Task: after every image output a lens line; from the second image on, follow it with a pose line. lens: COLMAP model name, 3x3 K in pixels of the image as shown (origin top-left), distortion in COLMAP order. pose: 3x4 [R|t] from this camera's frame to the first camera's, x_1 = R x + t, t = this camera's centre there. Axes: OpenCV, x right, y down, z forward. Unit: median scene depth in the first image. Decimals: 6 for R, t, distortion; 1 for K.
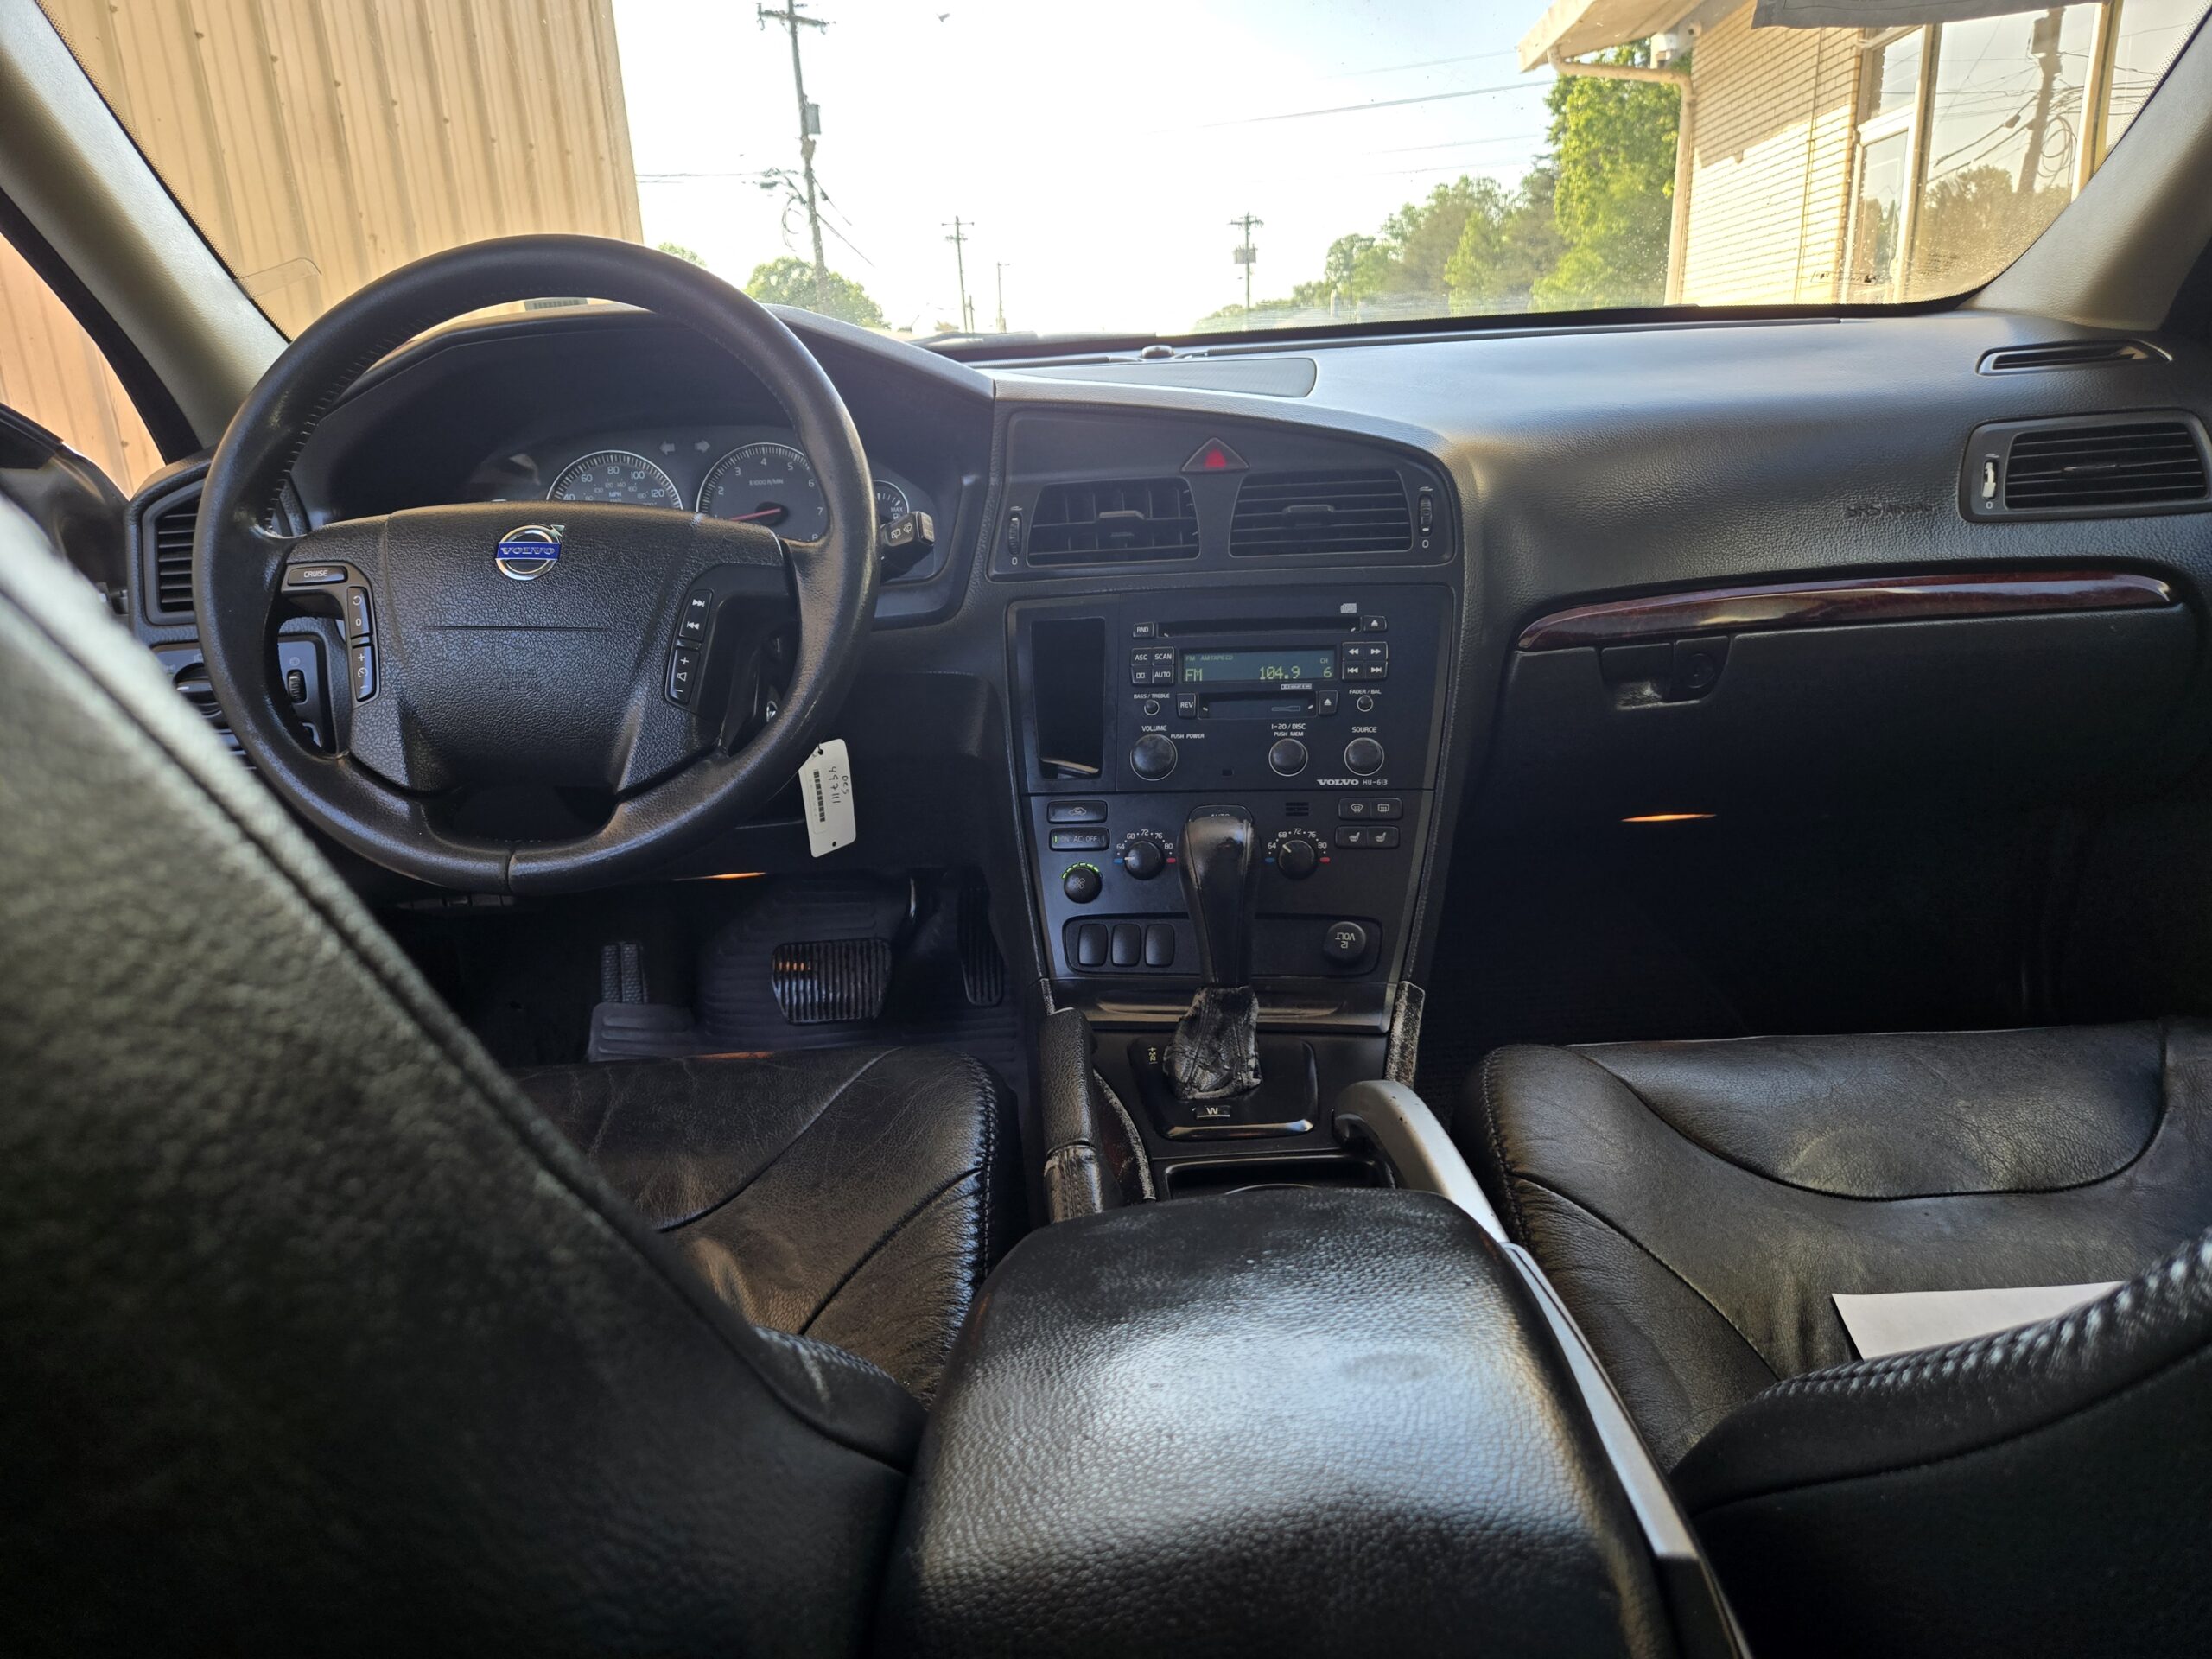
lens RADIAL K [[1492.9, 0, 1111.5], [0, 1492.9, 852.2], [0, 0, 1]] dist [0.084877, -0.082134]
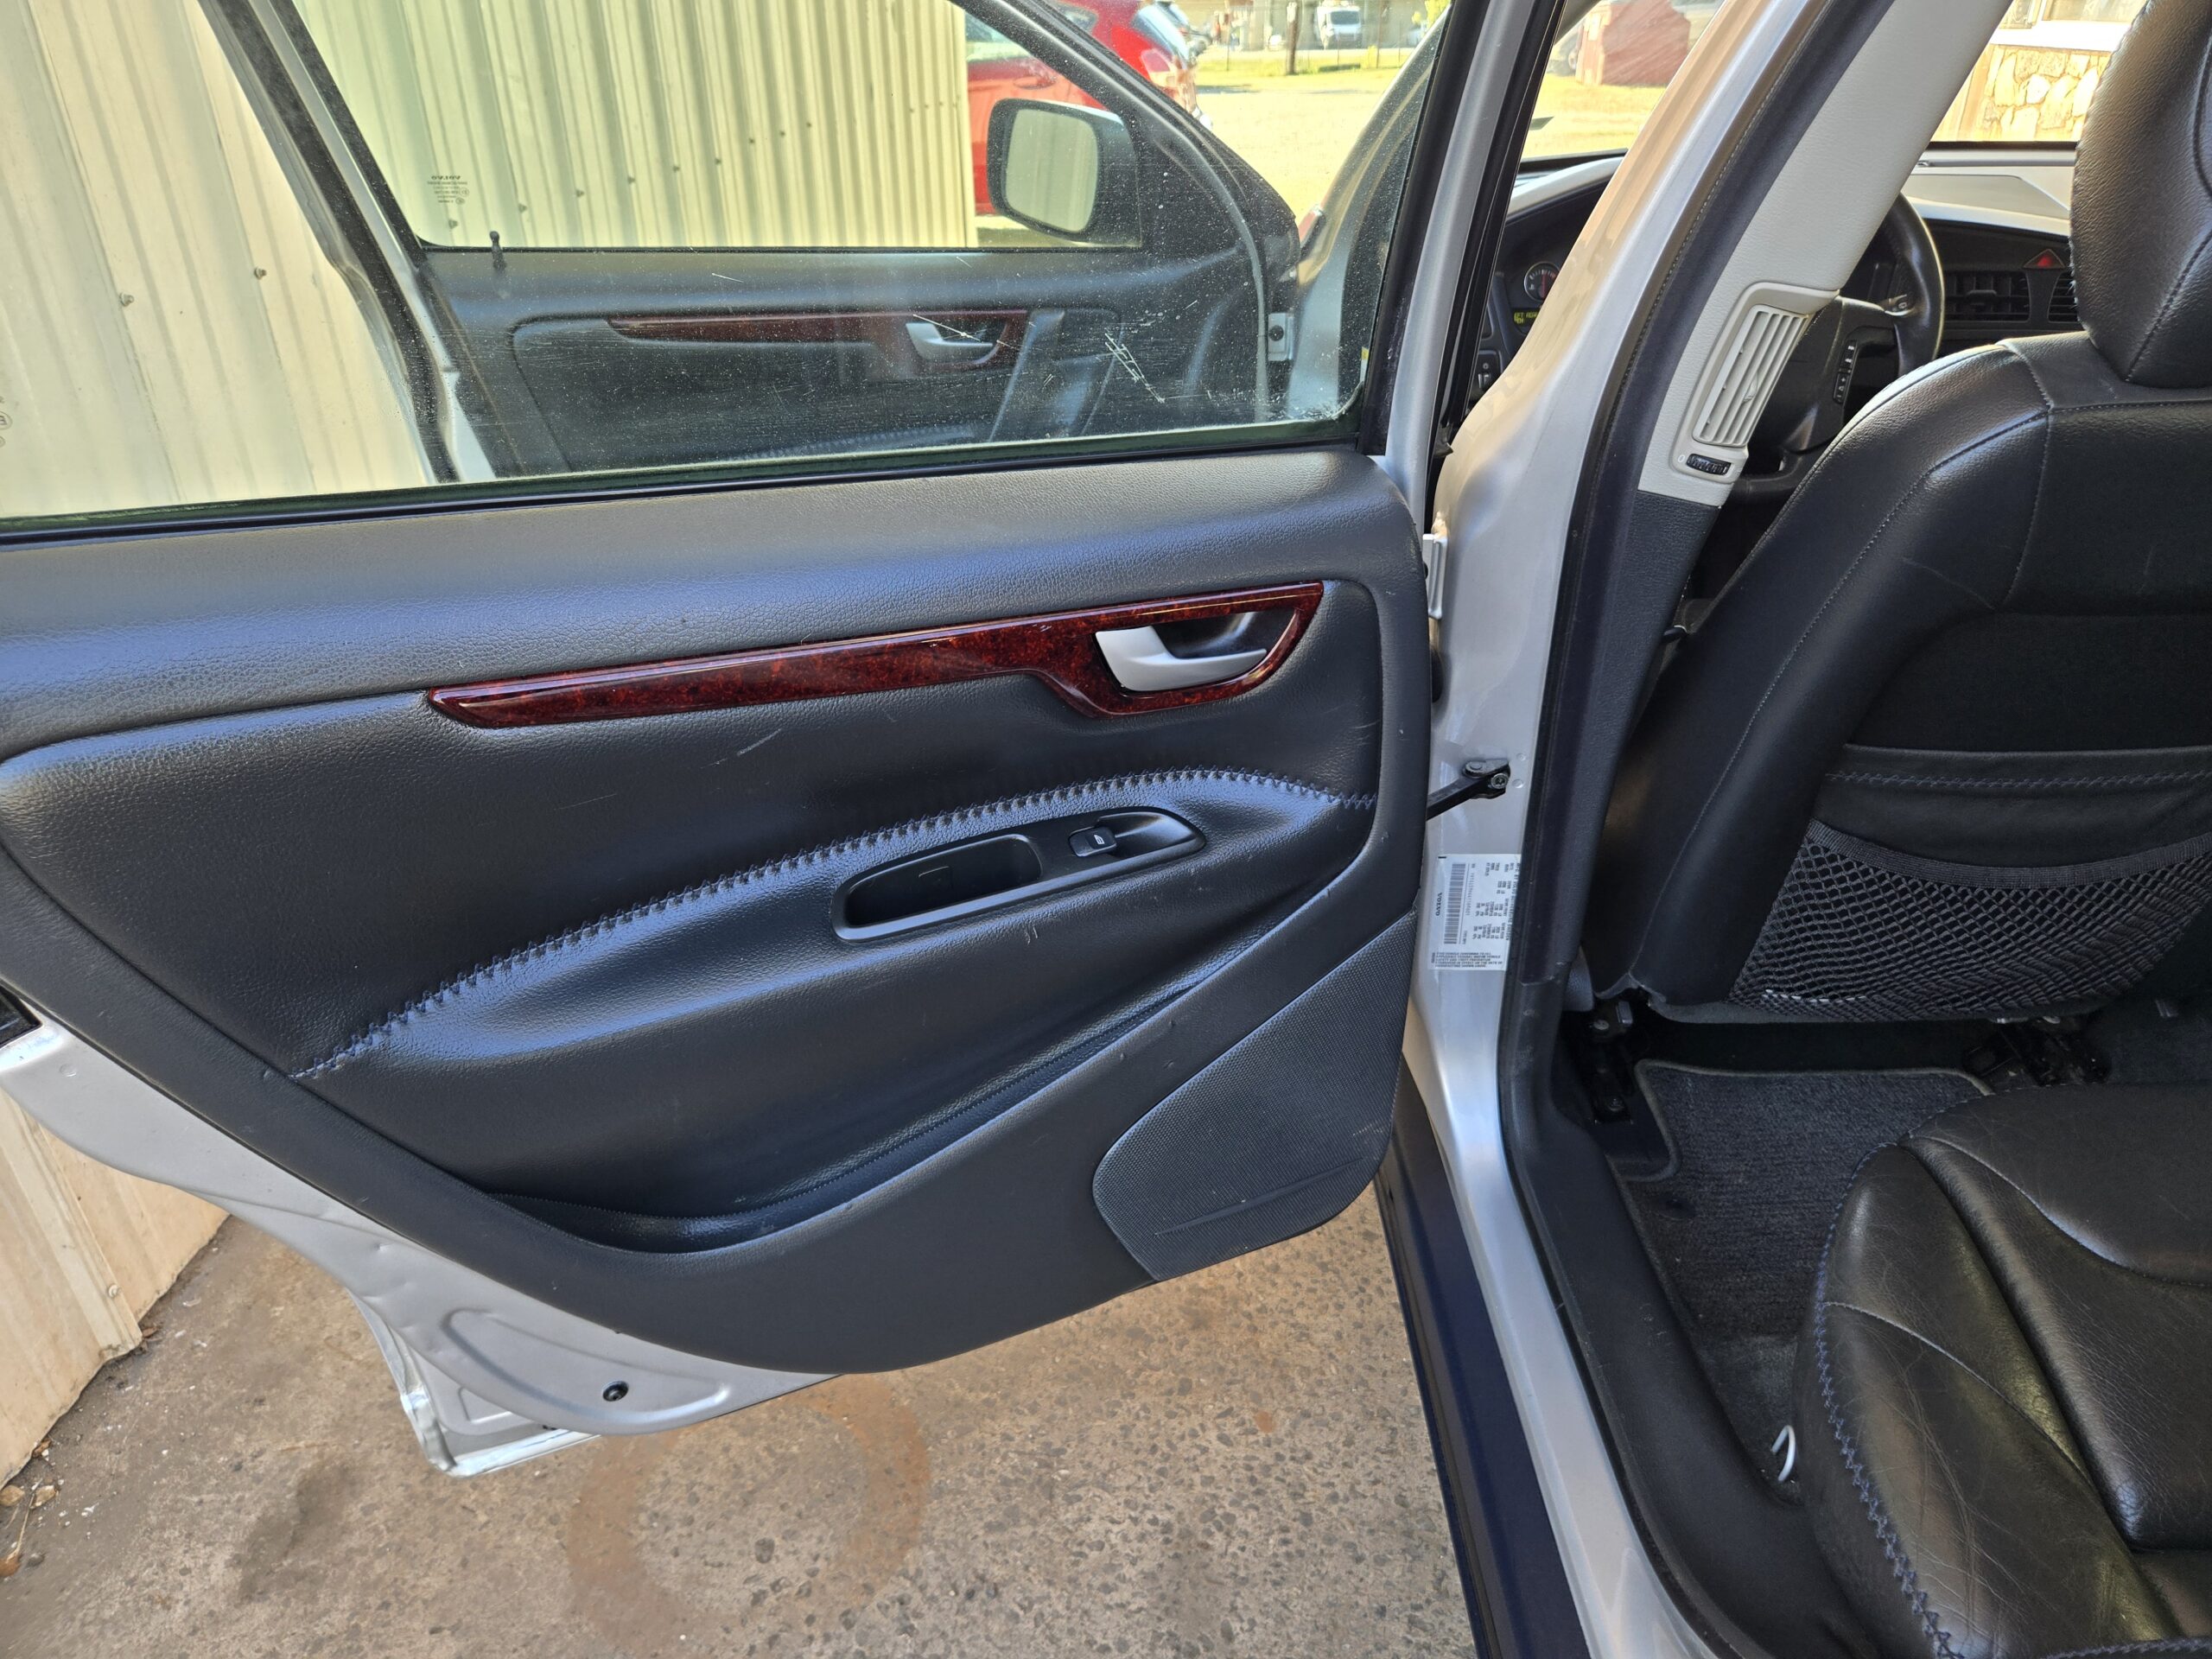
lens RADIAL K [[1513.0, 0, 1112.0], [0, 1513.0, 832.9], [0, 0, 1]] dist [0.012119, -0.000247]
pose [[0.999285, 0.031841, 0.020365, -1.005950], [-0.035213, 0.980068, 0.195516, 0.074388], [-0.013733, -0.196093, 0.980489, -0.809470]]
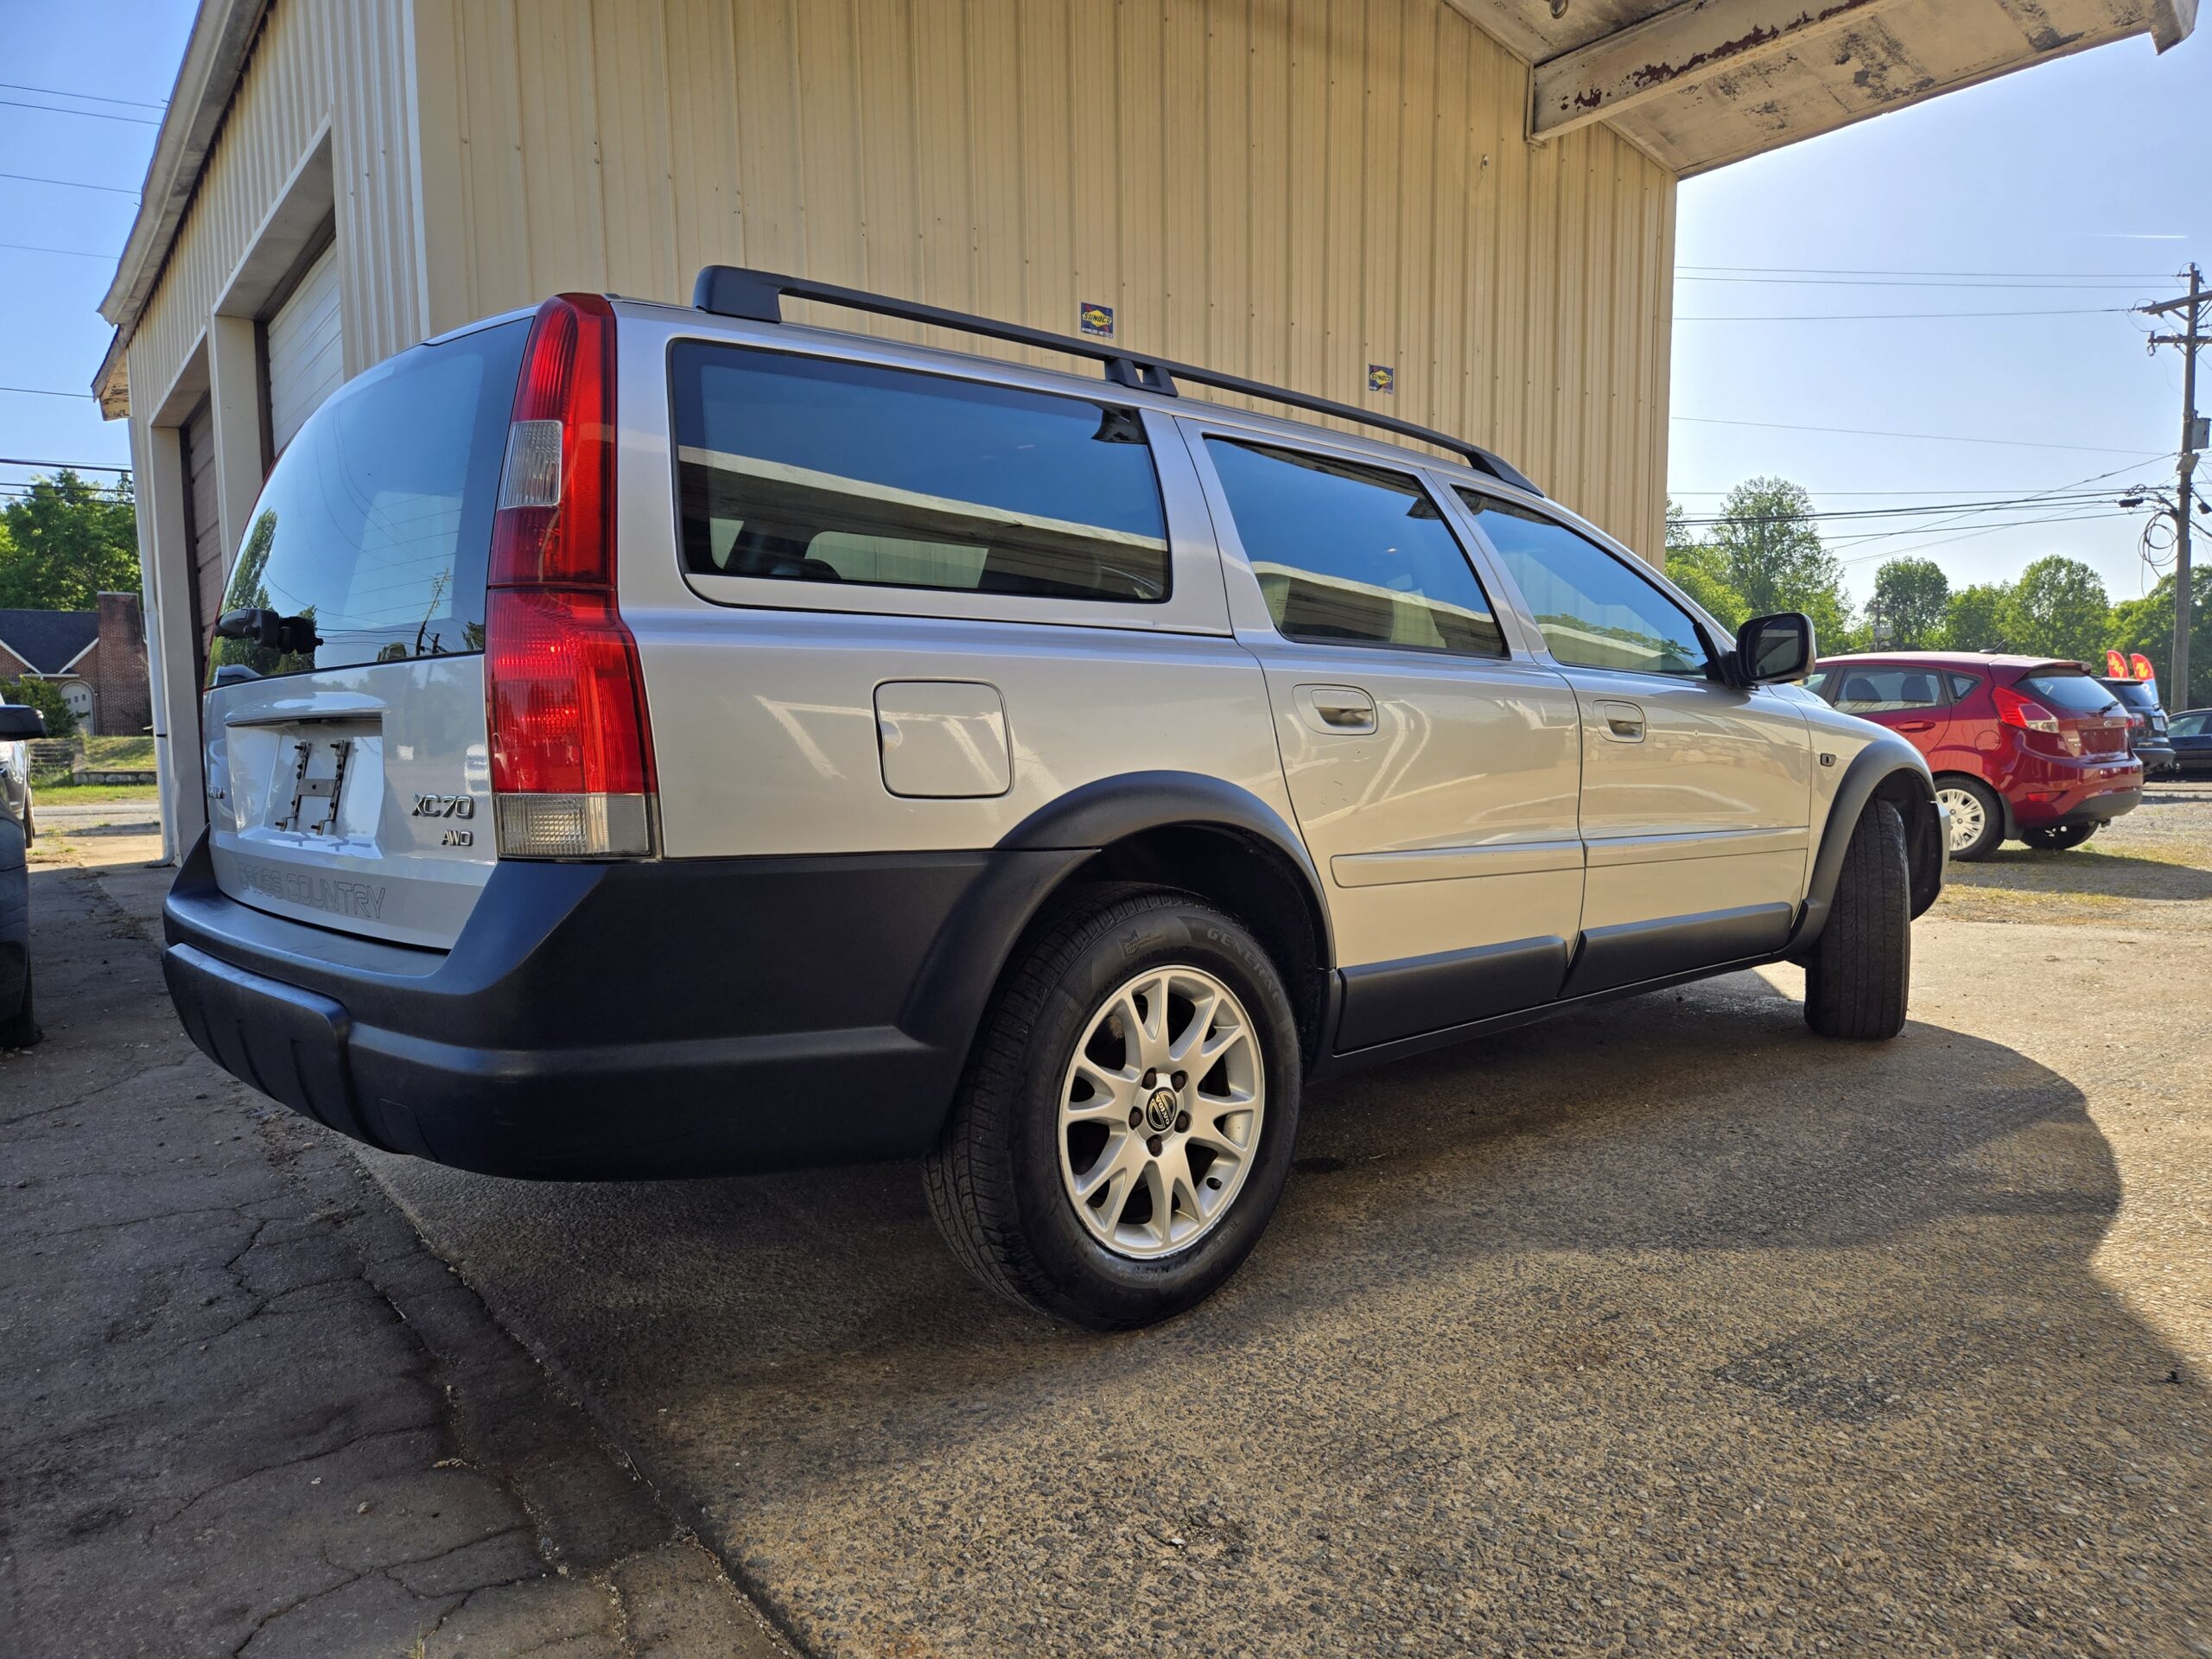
lens RADIAL K [[1477.7, 0, 1092.3], [0, 1477.7, 842.8], [0, 0, 1]] dist [0.075602, -0.066030]
pose [[0.673472, 0.096444, -0.732895, 2.446796], [-0.240740, 0.966017, -0.094099, 0.726614], [0.698914, 0.239810, 0.673803, -2.347353]]
